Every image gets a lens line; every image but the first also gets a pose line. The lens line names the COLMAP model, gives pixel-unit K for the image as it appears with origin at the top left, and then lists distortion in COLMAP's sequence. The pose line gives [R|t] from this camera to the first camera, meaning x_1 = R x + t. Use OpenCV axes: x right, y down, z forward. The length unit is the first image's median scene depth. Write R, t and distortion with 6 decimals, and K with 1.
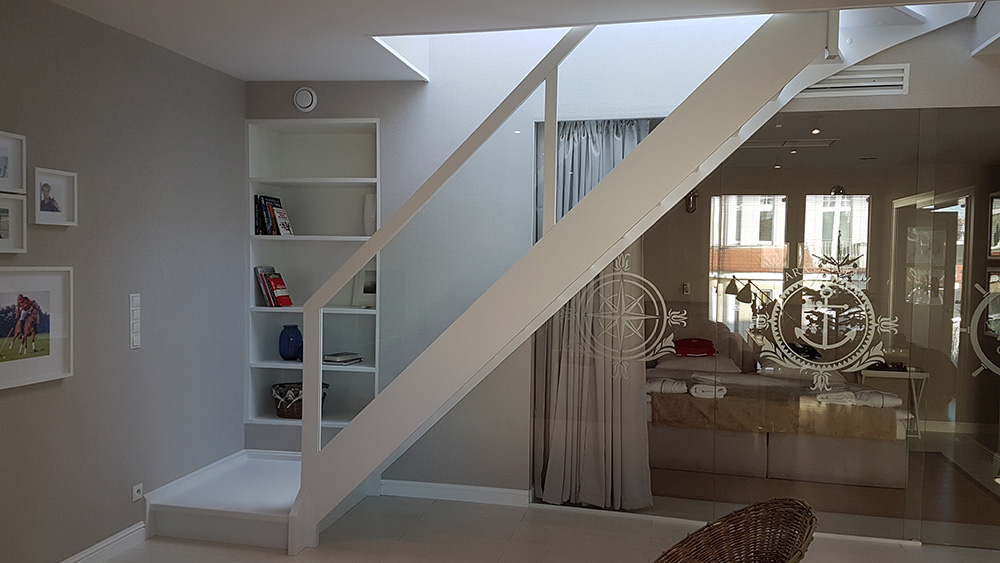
lens RADIAL K [[767.1, 0, 492.3], [0, 767.1, 283.2], [0, 0, 1]] dist [0.103078, -0.138107]
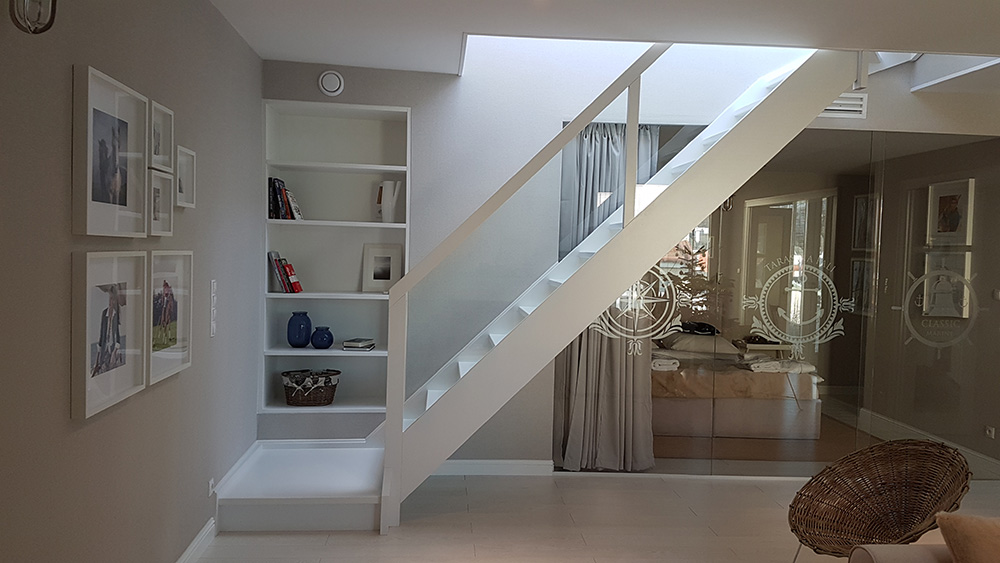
lens RADIAL K [[767.1, 0, 492.3], [0, 767.1, 283.2], [0, 0, 1]] dist [0.103078, -0.138107]
pose [[0.954180, -0.001585, 0.299228, -0.365756], [-0.003710, 0.999846, 0.017127, 0.000311], [-0.299210, -0.017453, 0.954028, -0.008698]]
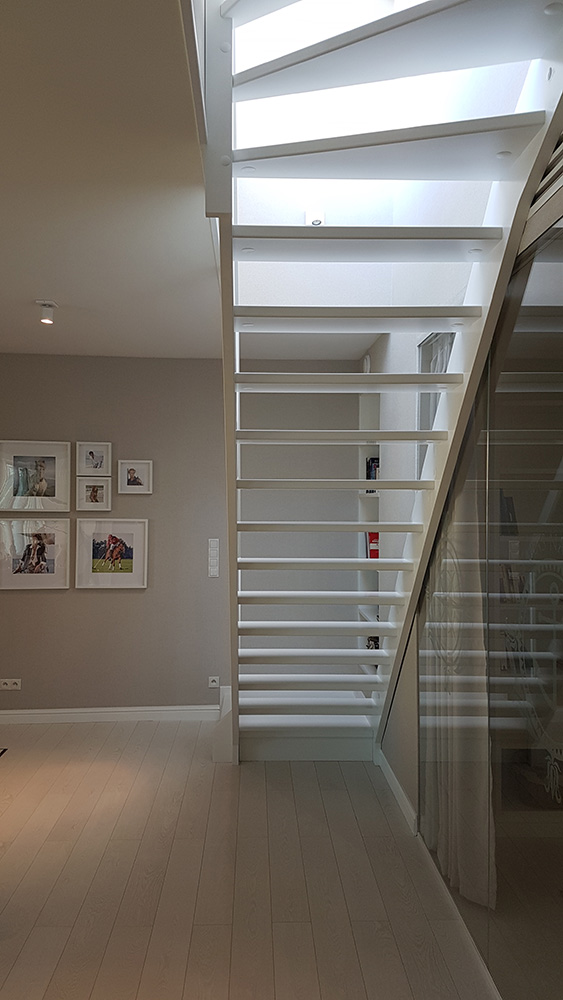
lens RADIAL K [[767.1, 0, 281.5], [0, 767.1, 500.0], [0, 0, 1]] dist [0.103078, -0.138107]
pose [[0.245421, -0.023204, -0.969139, 0.809598], [-0.033671, 0.998906, -0.032444, -0.013859], [0.968832, 0.040594, 0.244371, 0.678221]]
